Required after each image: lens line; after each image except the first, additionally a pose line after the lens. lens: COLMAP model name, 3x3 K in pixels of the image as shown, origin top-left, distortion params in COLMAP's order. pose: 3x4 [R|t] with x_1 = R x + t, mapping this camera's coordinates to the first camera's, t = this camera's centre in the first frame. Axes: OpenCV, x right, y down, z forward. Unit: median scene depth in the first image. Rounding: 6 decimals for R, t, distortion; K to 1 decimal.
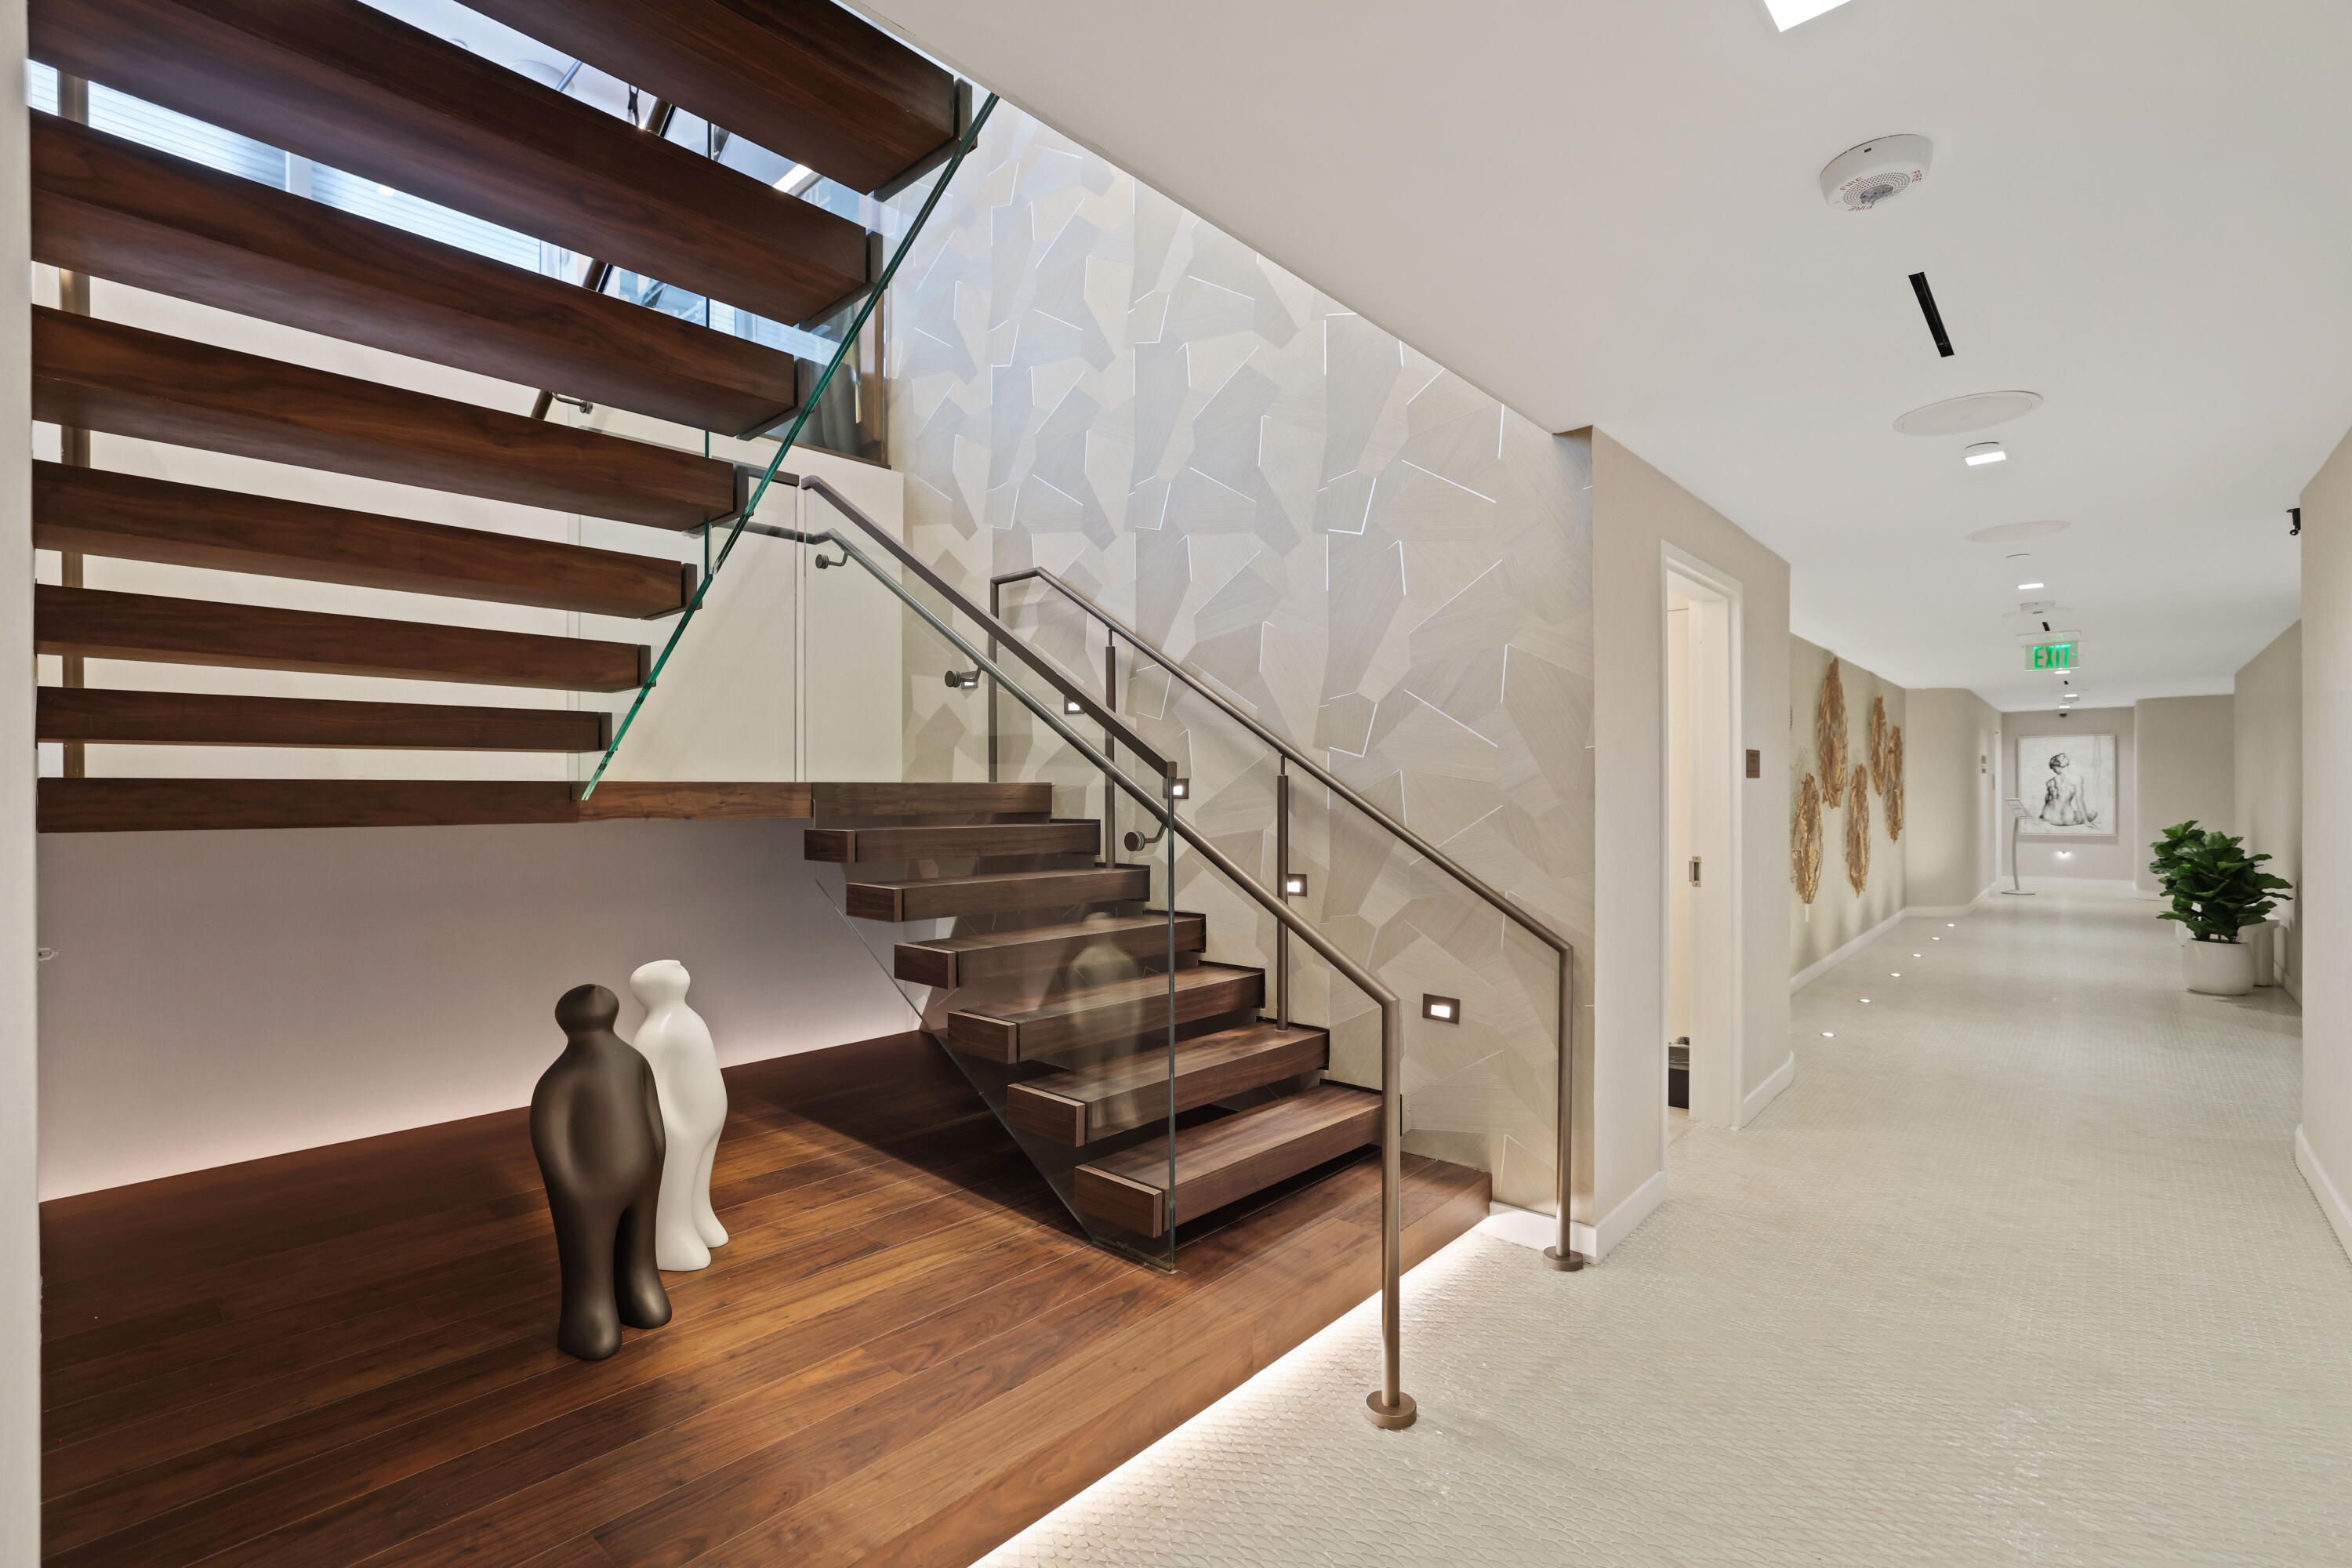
lens RADIAL K [[1117.7, 0, 1179.2], [0, 1117.7, 797.3], [0, 0, 1]] dist [0.003329, 0.001342]
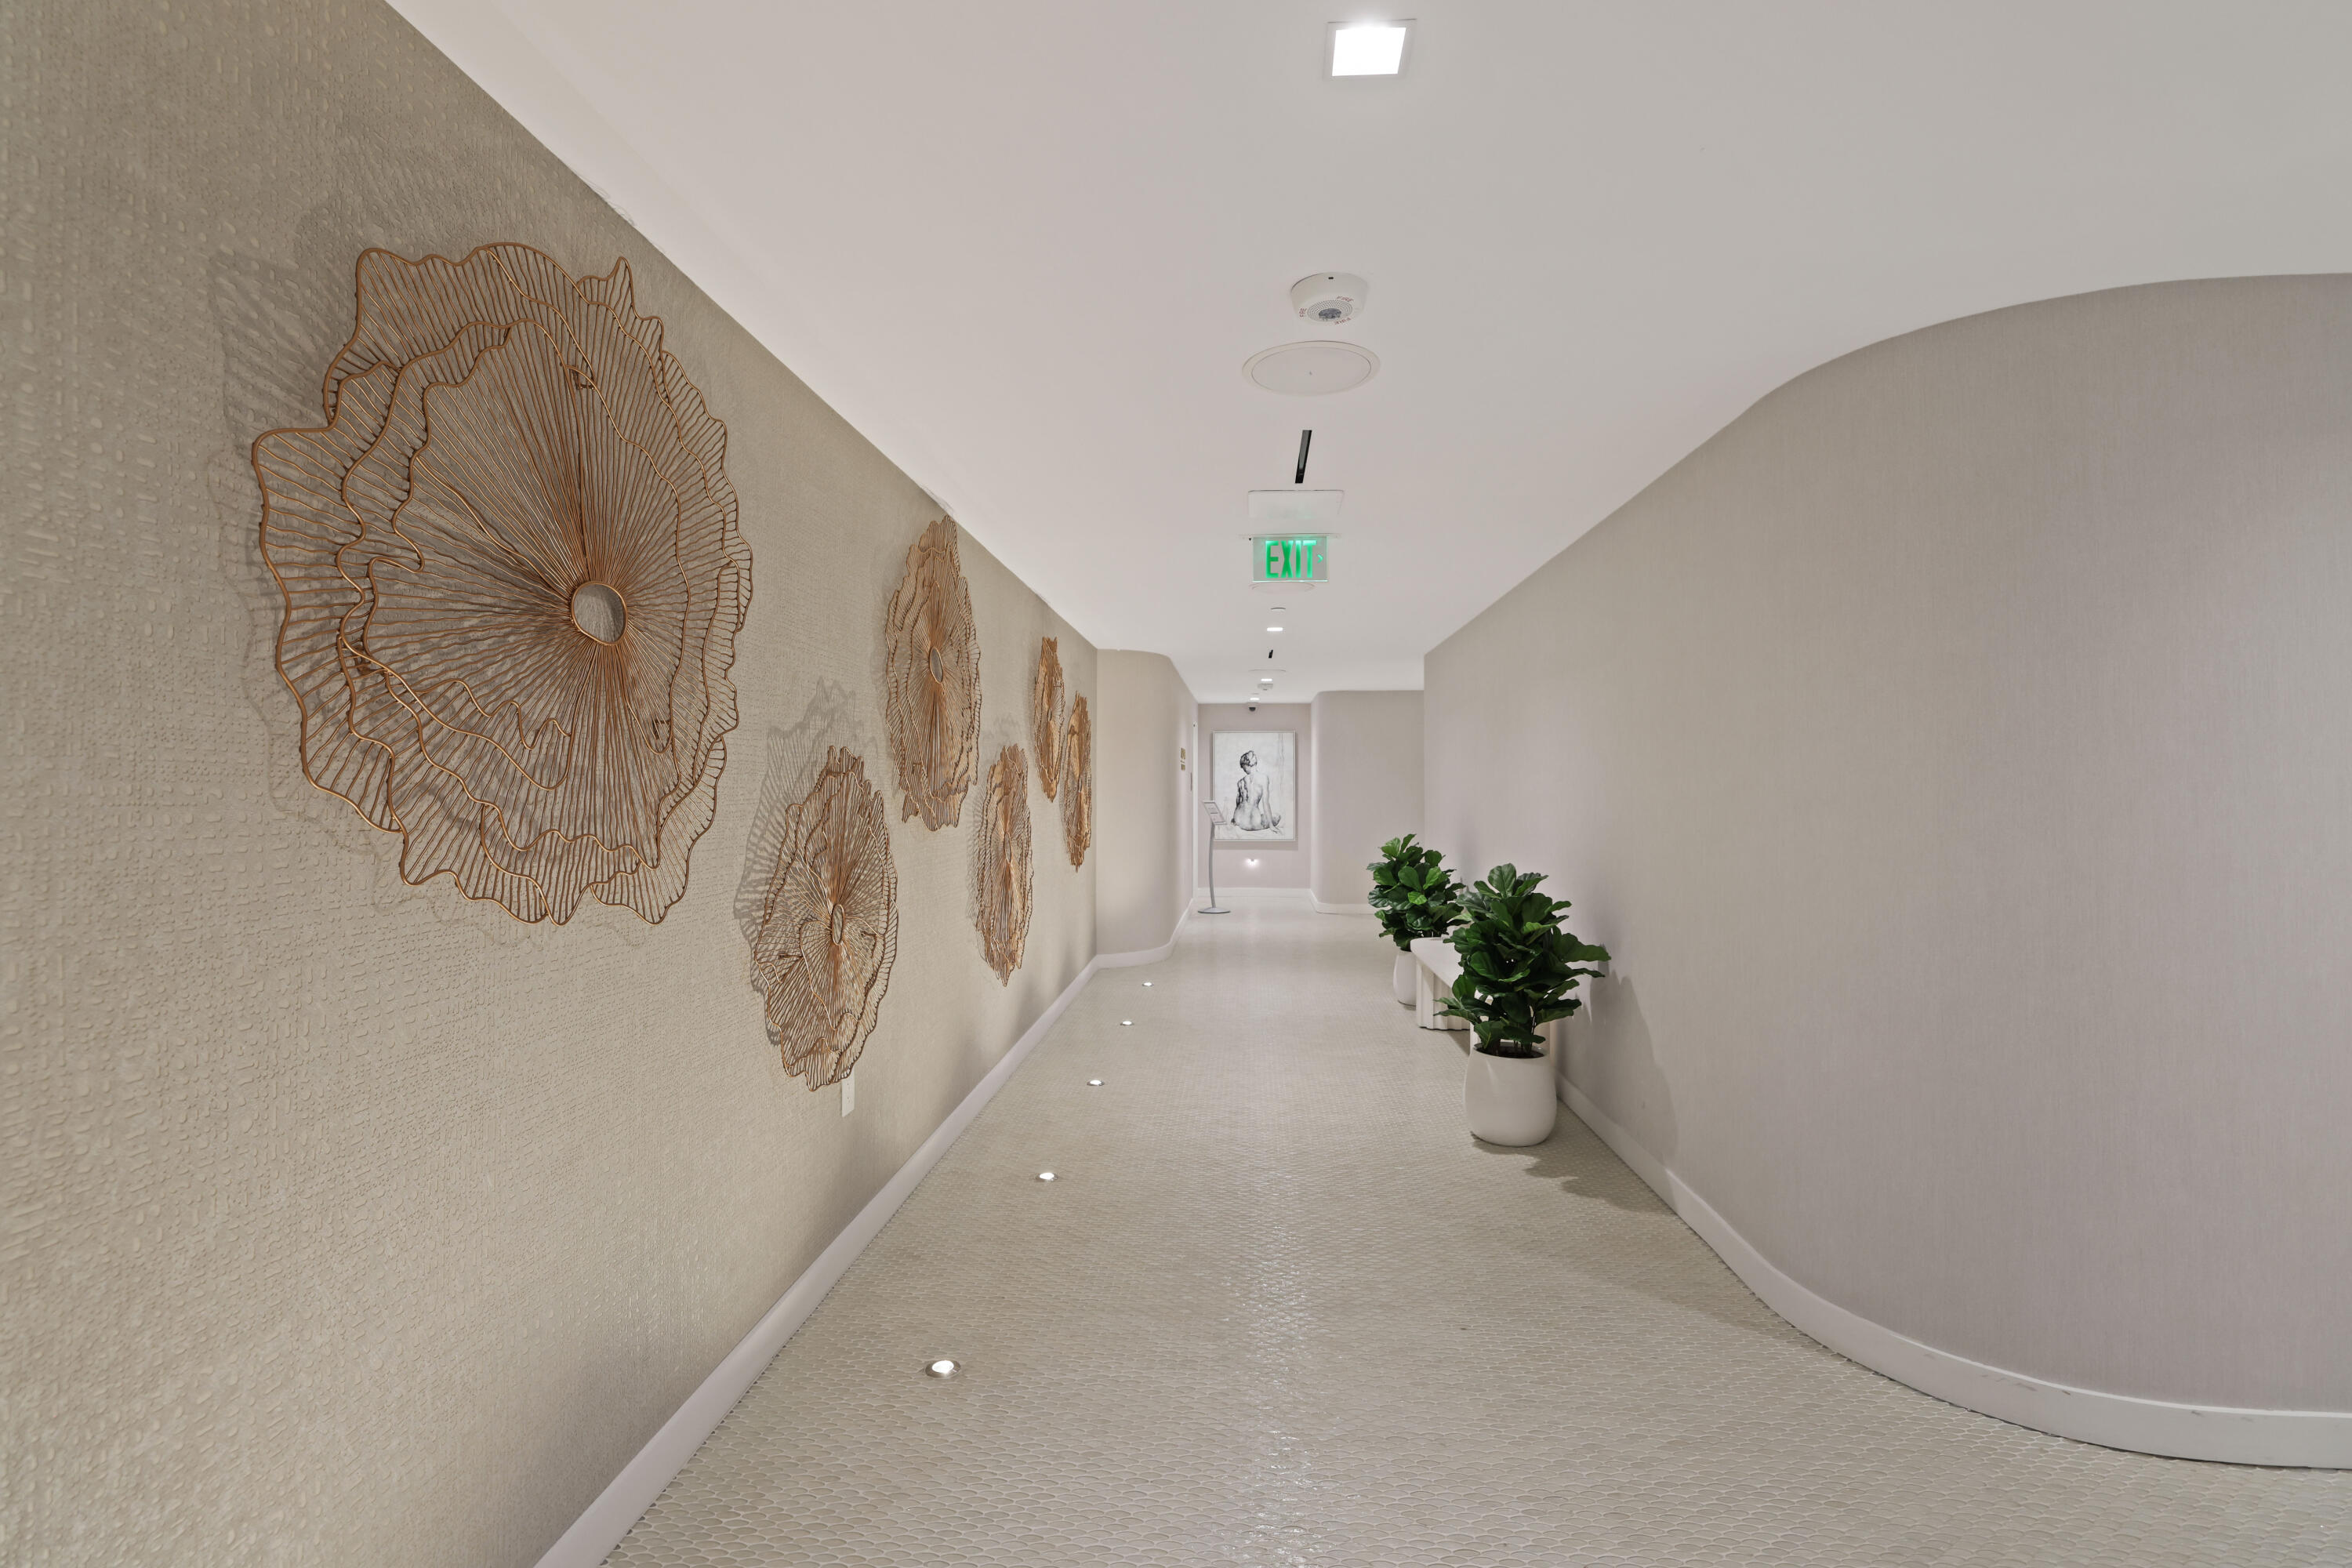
lens RADIAL K [[1117.7, 0, 1176.3], [0, 1117.7, 786.7], [0, 0, 1]] dist [0.003329, 0.001342]
pose [[0.812366, 0.008728, 0.583082, 0.280625], [-0.005167, 0.999956, -0.007769, -0.003788], [-0.583125, 0.003298, 0.812376, 0.399842]]
